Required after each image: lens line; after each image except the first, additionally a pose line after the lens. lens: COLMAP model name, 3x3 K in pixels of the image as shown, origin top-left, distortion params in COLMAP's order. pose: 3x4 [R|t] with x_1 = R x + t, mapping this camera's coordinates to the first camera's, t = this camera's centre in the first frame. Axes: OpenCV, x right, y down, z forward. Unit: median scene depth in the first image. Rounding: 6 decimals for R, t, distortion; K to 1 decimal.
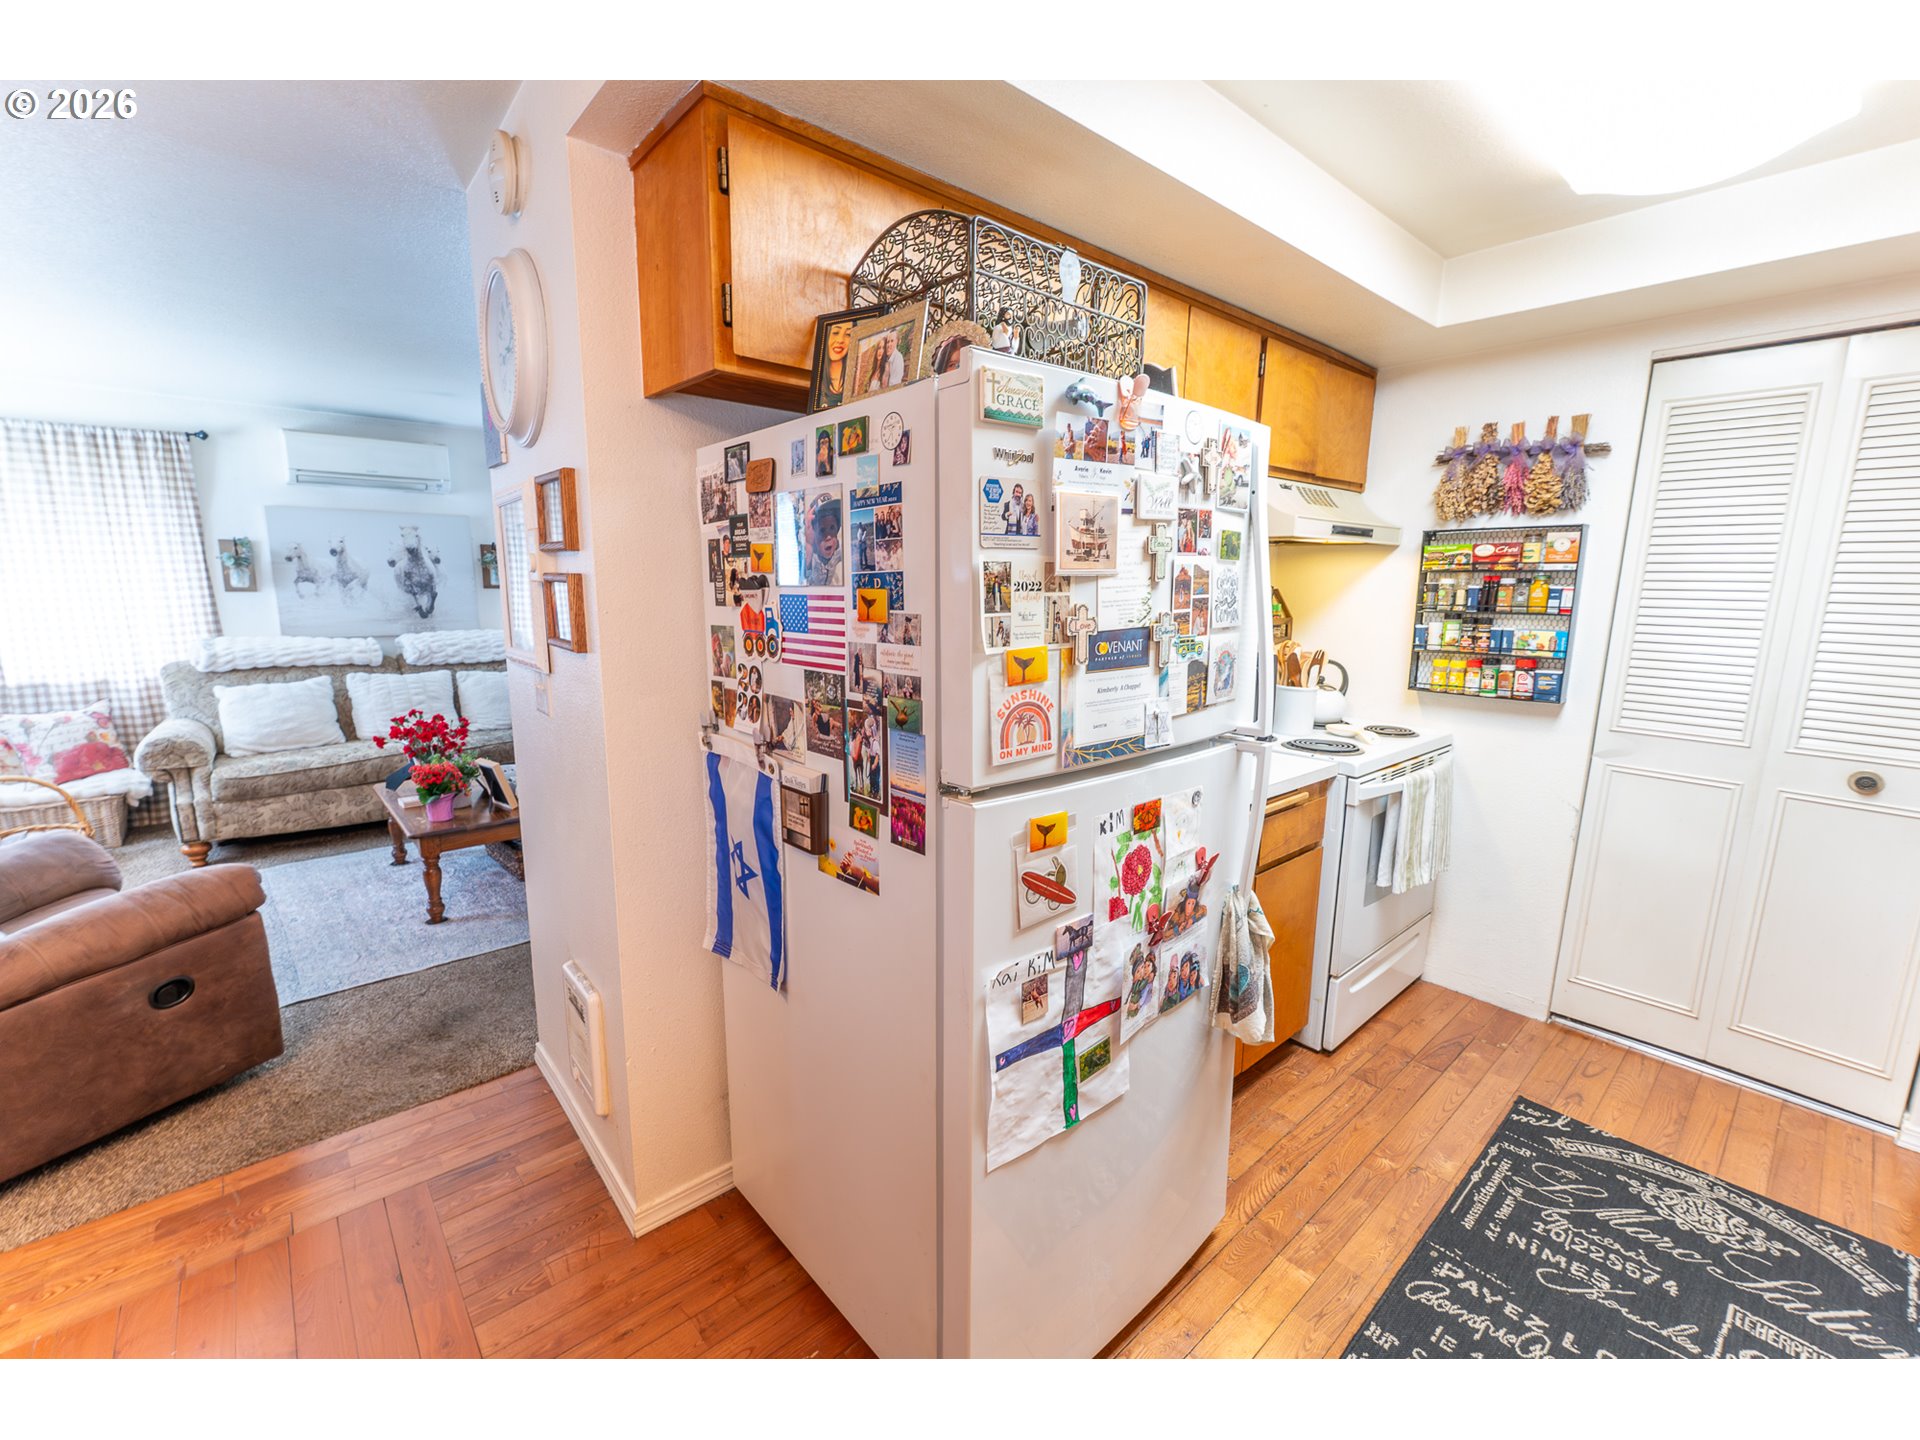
lens RADIAL K [[793.0, 0, 948.9], [0, 793.0, 715.8], [0, 0, 1]] dist [0.000441, -0.000465]
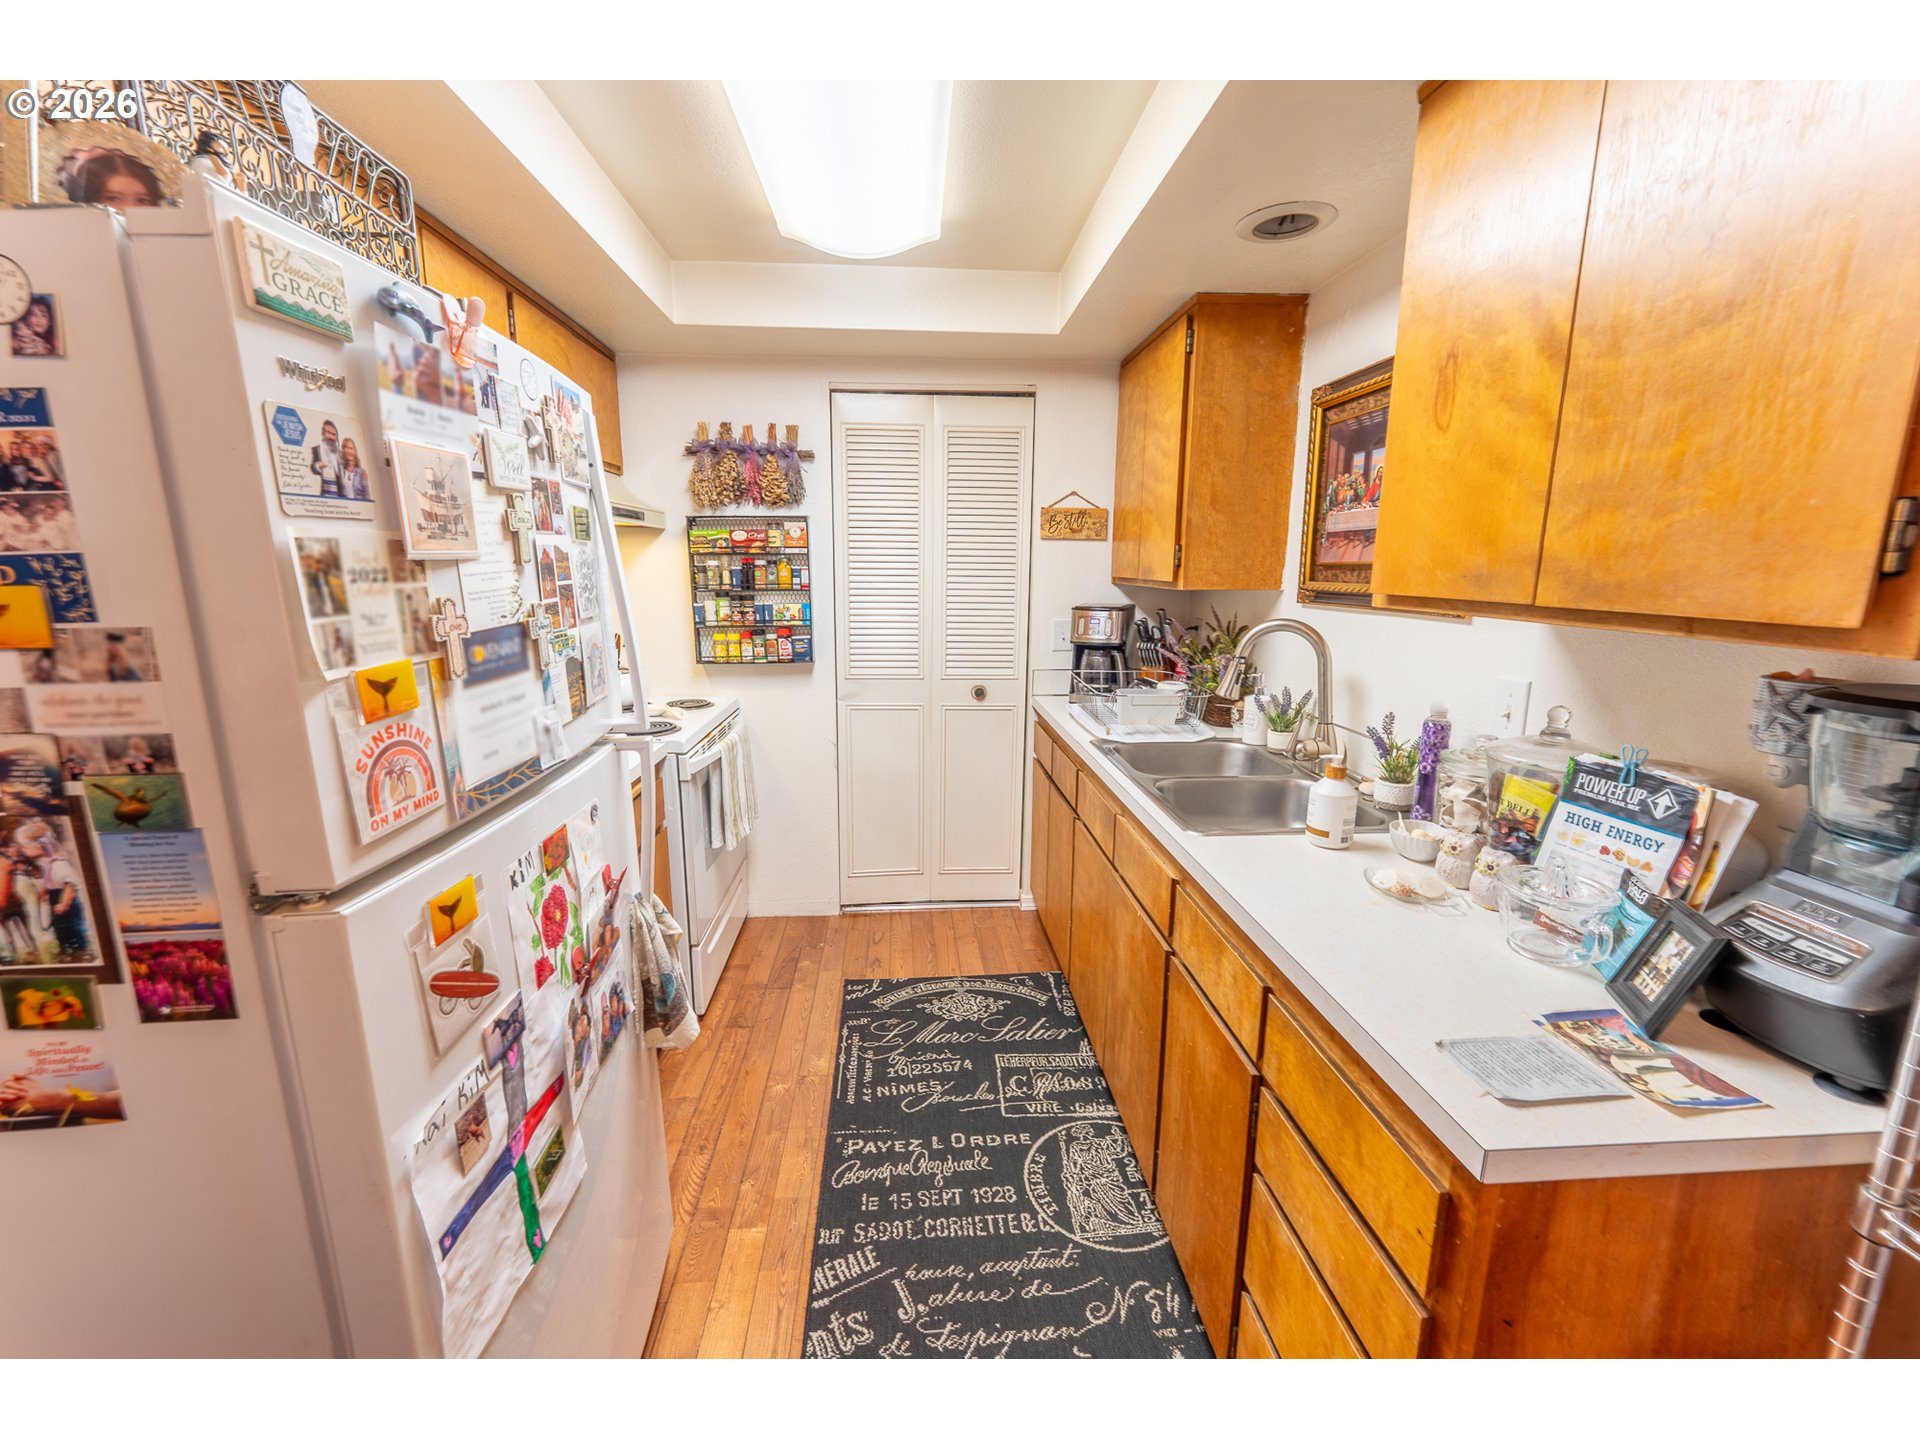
lens RADIAL K [[781.2, 0, 948.8], [0, 781.2, 716.7], [0, 0, 1]] dist [-0.001192, -0.000553]
pose [[0.604178, -0.159479, 0.780728, -0.113080], [0.138986, 0.985840, 0.093821, -0.029068], [-0.784635, 0.051825, 0.617788, 0.157819]]
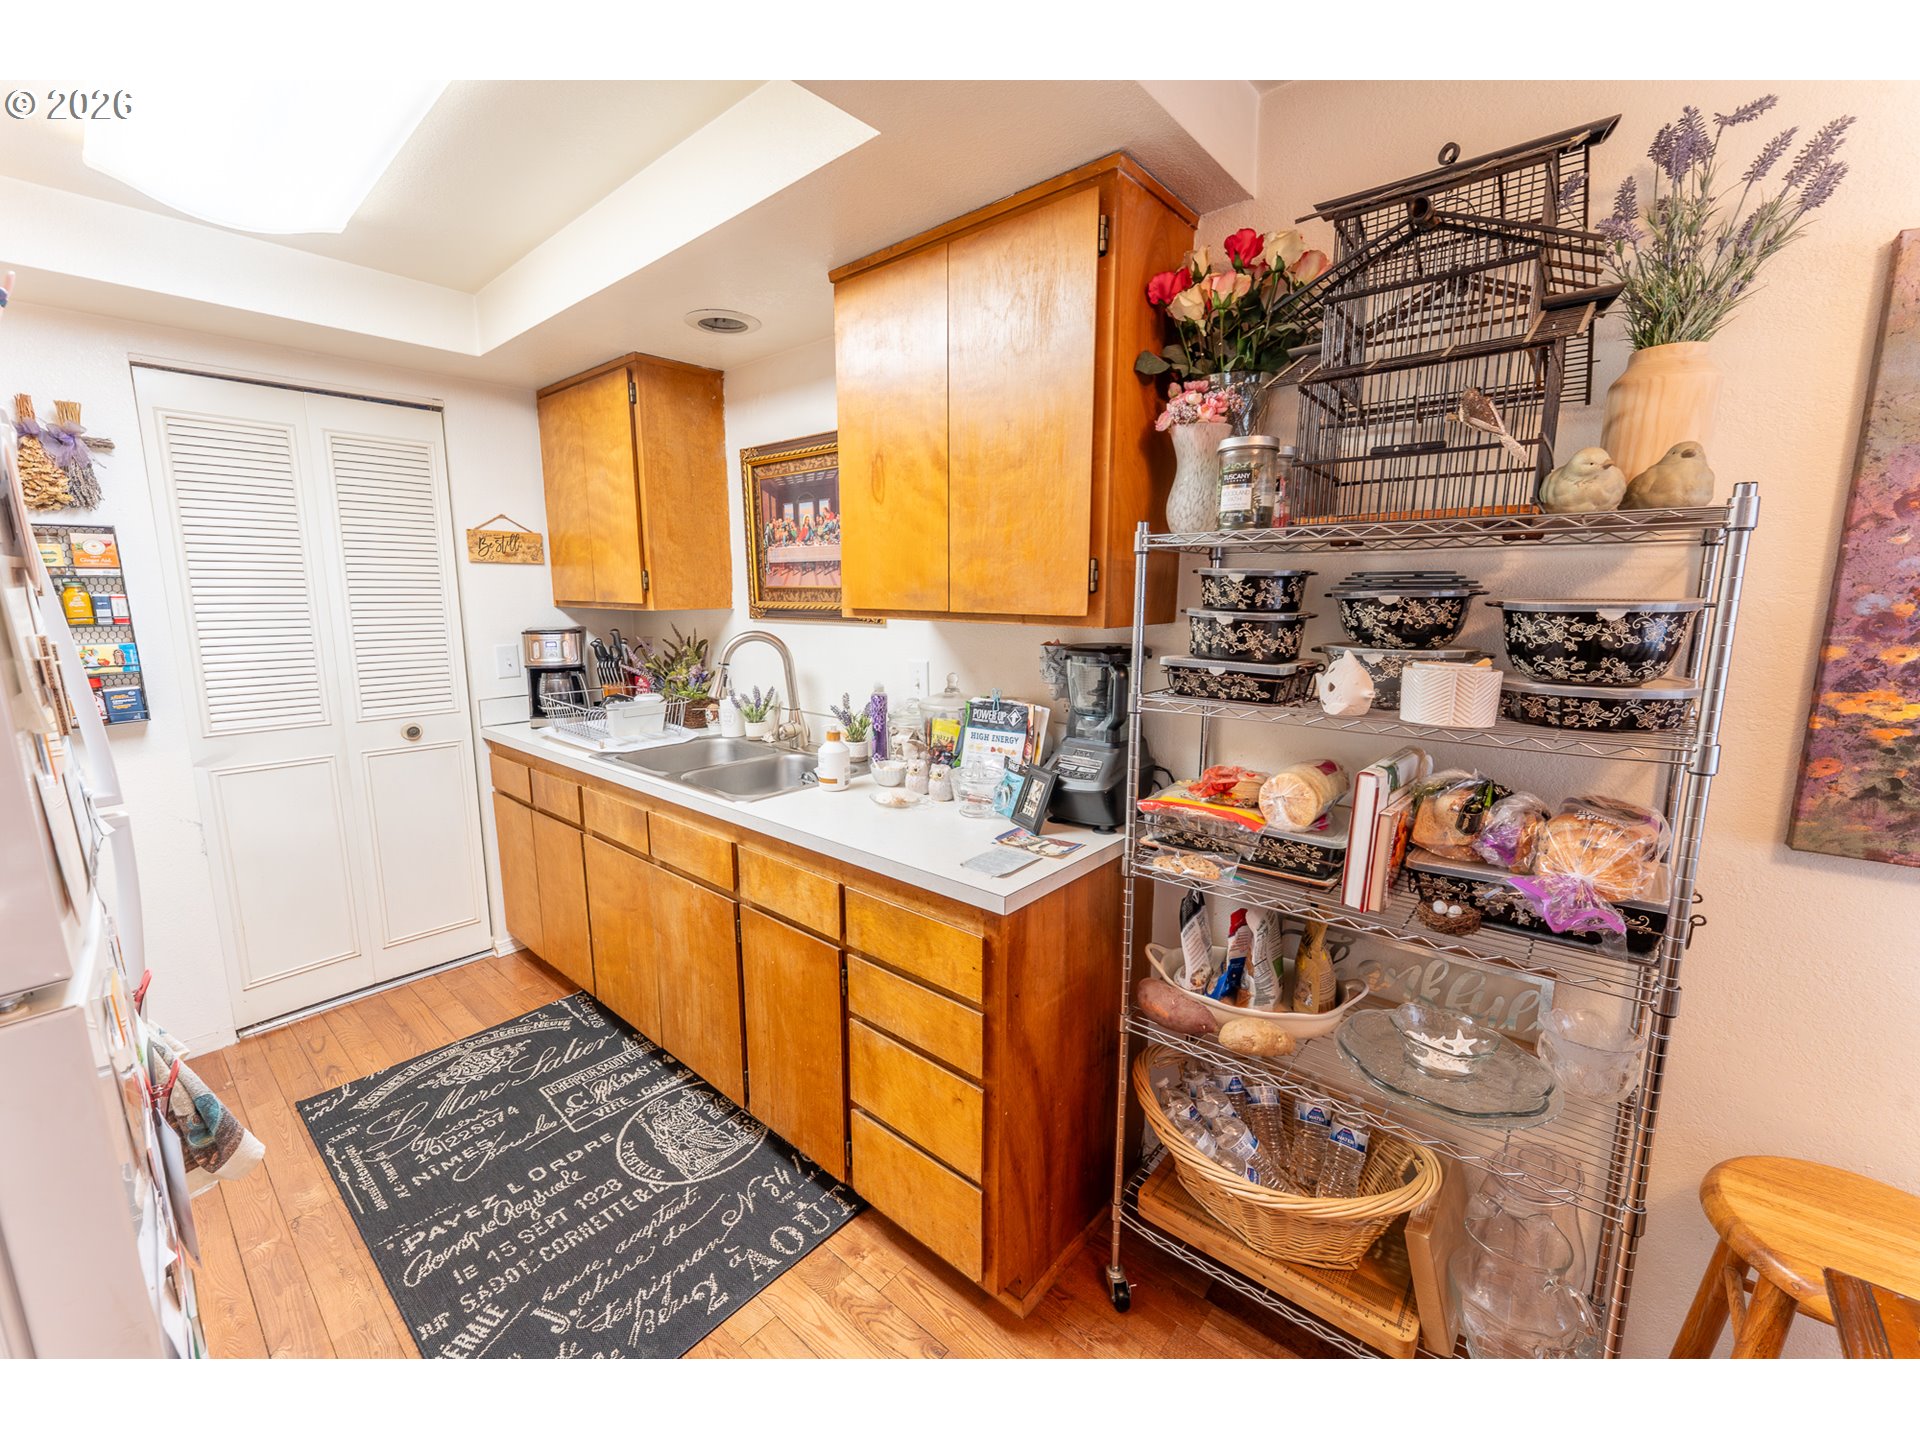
lens RADIAL K [[781.2, 0, 948.8], [0, 781.2, 716.7], [0, 0, 1]] dist [-0.001192, -0.000553]
pose [[-0.139982, -0.170552, 0.975355, -0.436502], [0.170088, 0.966269, 0.193374, -0.066027], [-0.975436, 0.192965, -0.106251, 0.336396]]
